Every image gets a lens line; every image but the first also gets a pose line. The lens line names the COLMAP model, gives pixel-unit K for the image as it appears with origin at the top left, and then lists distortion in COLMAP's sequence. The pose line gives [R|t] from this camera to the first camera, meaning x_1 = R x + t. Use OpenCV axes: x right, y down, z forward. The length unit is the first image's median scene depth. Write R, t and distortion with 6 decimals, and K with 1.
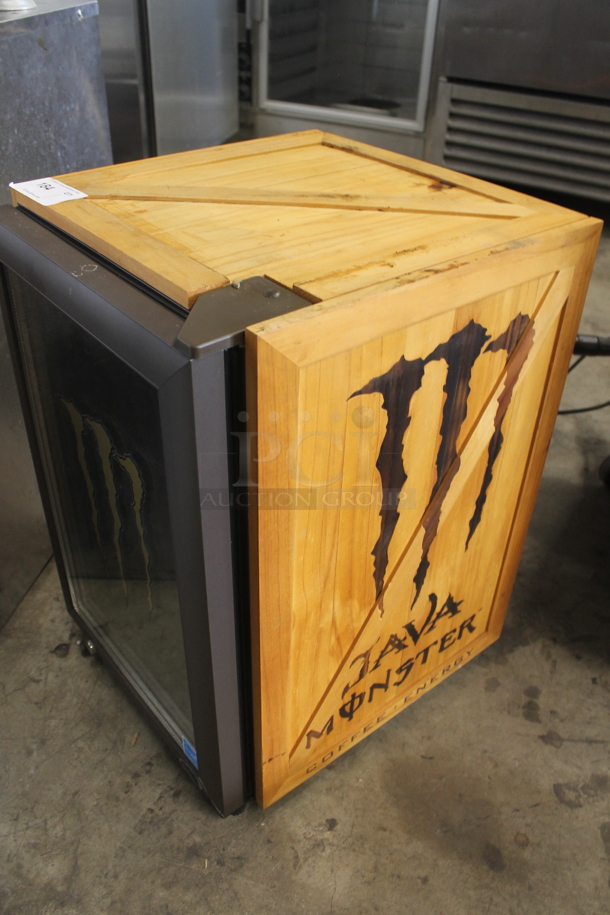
lens RADIAL K [[775.7, 0, 305.0], [0, 775.7, 457.5], [0, 0, 1]] dist [-0.182214, 0.134345]
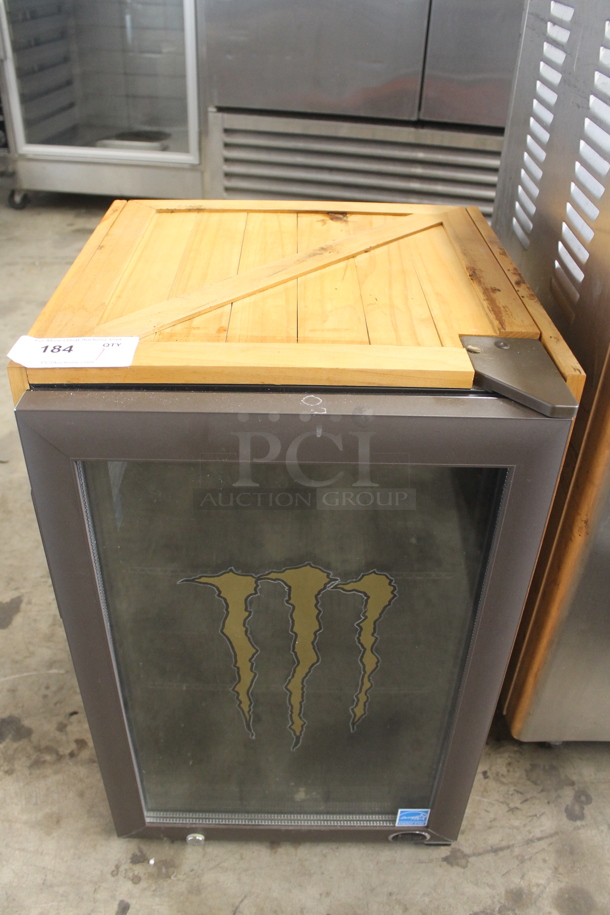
lens RADIAL K [[775.7, 0, 305.0], [0, 775.7, 457.5], [0, 0, 1]] dist [-0.182214, 0.134345]
pose [[0.629610, -0.456574, 0.628594, -0.737038], [0.452968, 0.873074, 0.180451, -0.300769], [-0.631198, 0.171119, 0.756510, 0.295884]]
